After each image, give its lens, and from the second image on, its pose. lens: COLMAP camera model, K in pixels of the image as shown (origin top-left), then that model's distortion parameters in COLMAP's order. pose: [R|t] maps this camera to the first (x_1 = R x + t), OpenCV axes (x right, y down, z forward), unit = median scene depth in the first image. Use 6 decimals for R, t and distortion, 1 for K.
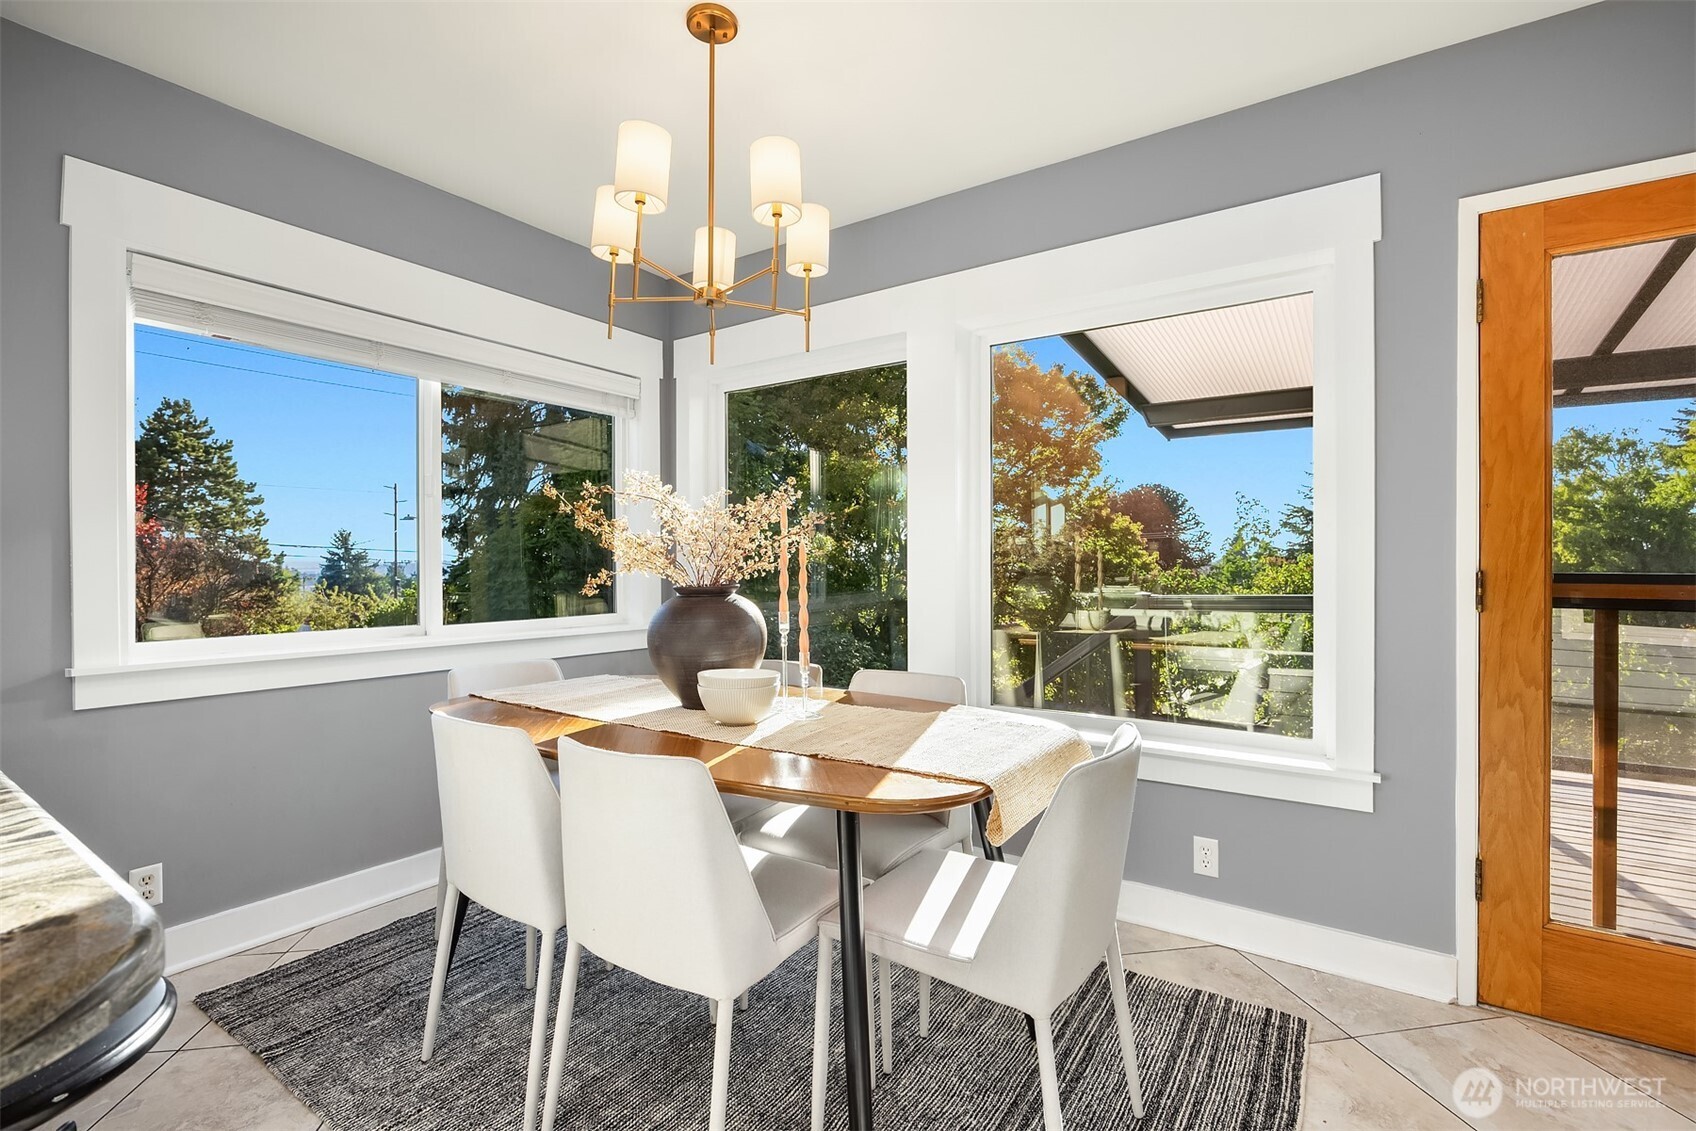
lens RADIAL K [[770.9, 0, 840.8], [0, 770.9, 558.5], [0, 0, 1]] dist [-0.008951, -0.001389]
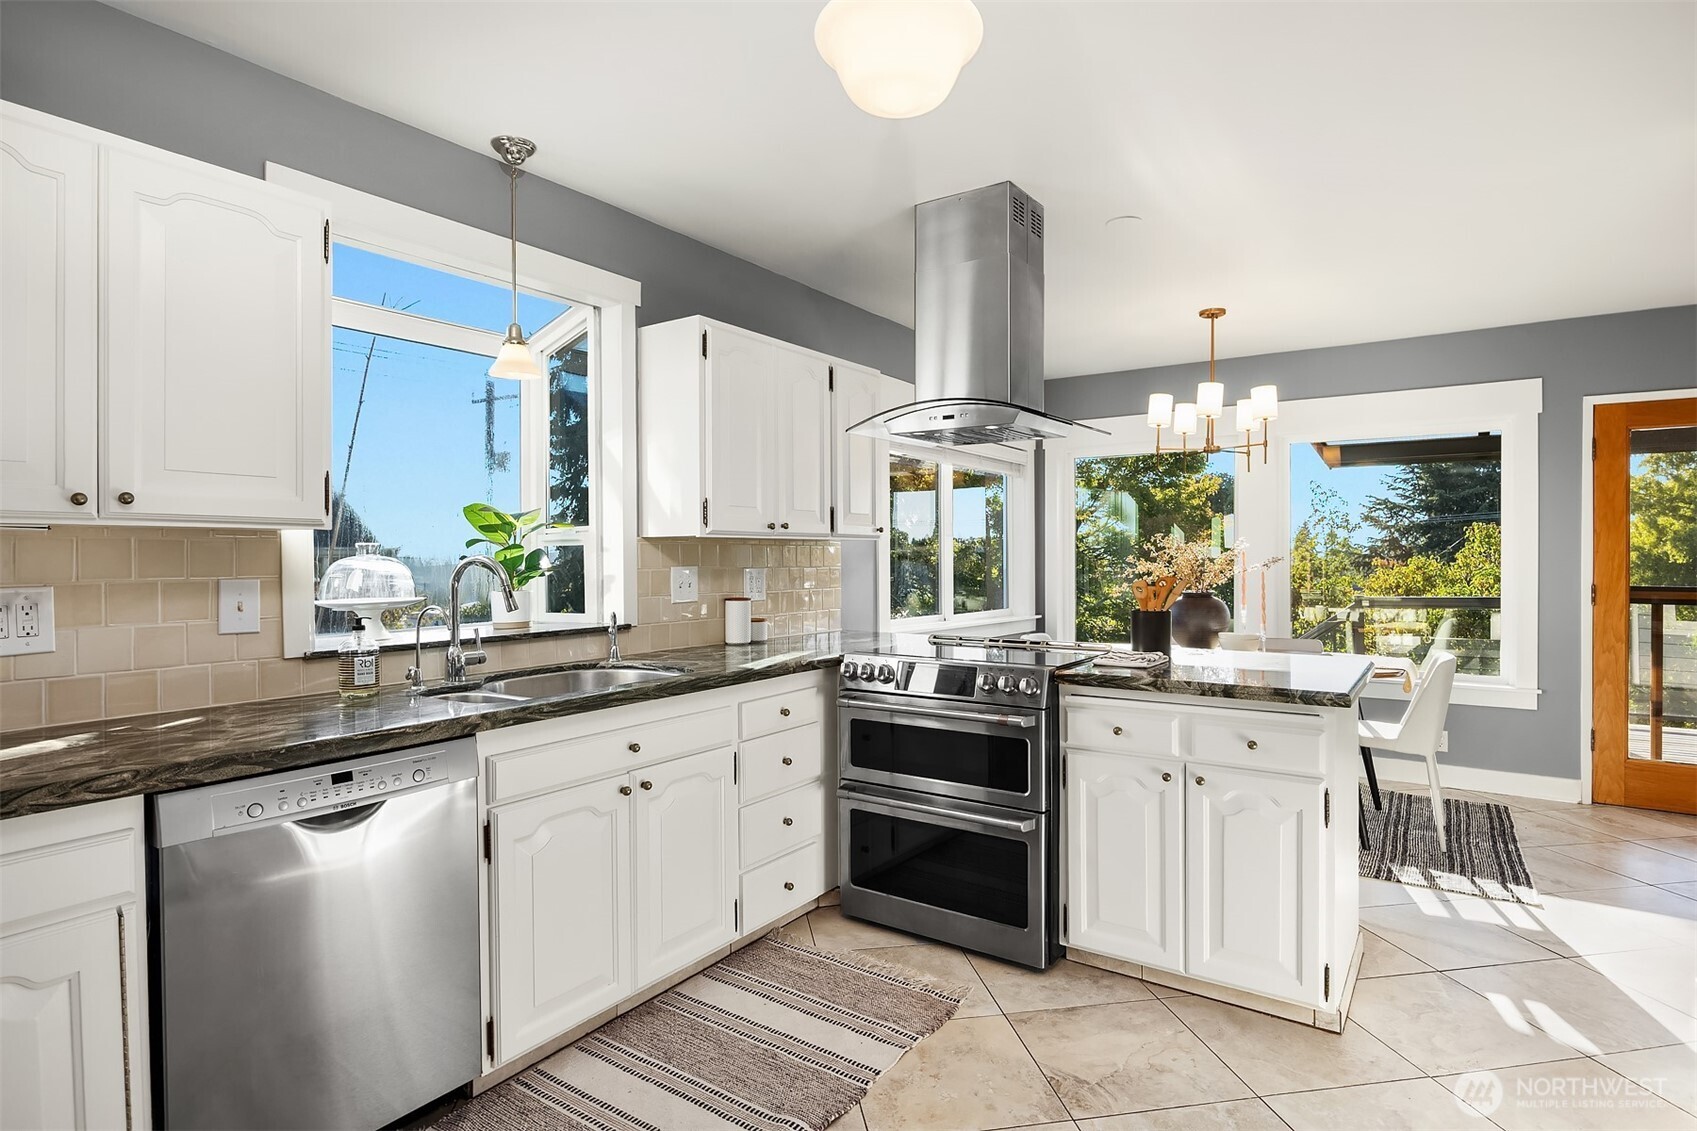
lens RADIAL K [[879.3, 0, 852.2], [0, 879.3, 556.2], [0, 0, 1]] dist [-0.006159, 0.003587]
pose [[0.999998, 0.000817, 0.001563, -1.065395], [-0.000822, 0.999995, 0.002893, -0.061634], [-0.001561, -0.002894, 0.999995, -1.242202]]
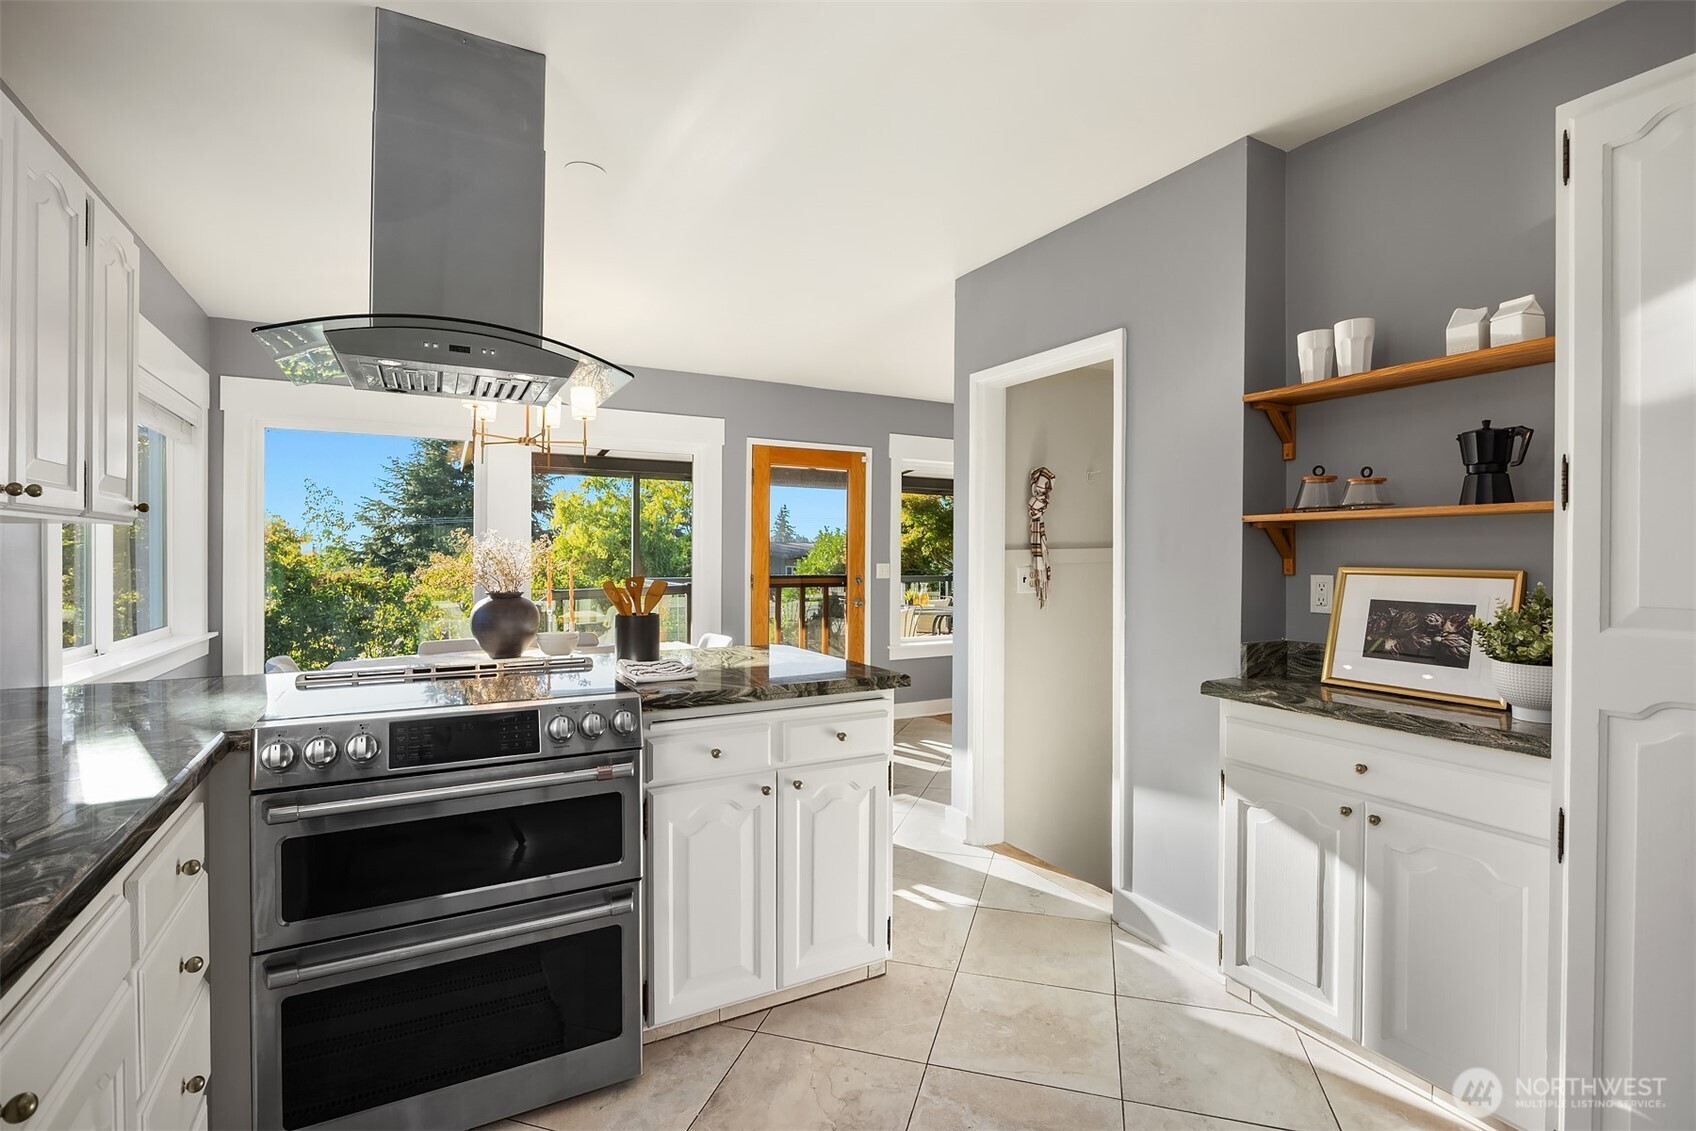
lens RADIAL K [[795.9, 0, 871.8], [0, 795.9, 548.1], [0, 0, 1]] dist [-0.019242, -0.000370]
pose [[0.433471, 0.008840, 0.901124, -1.493737], [-0.005315, 0.999960, -0.007253, -0.059786], [-0.901152, -0.001645, 0.433500, -0.600047]]
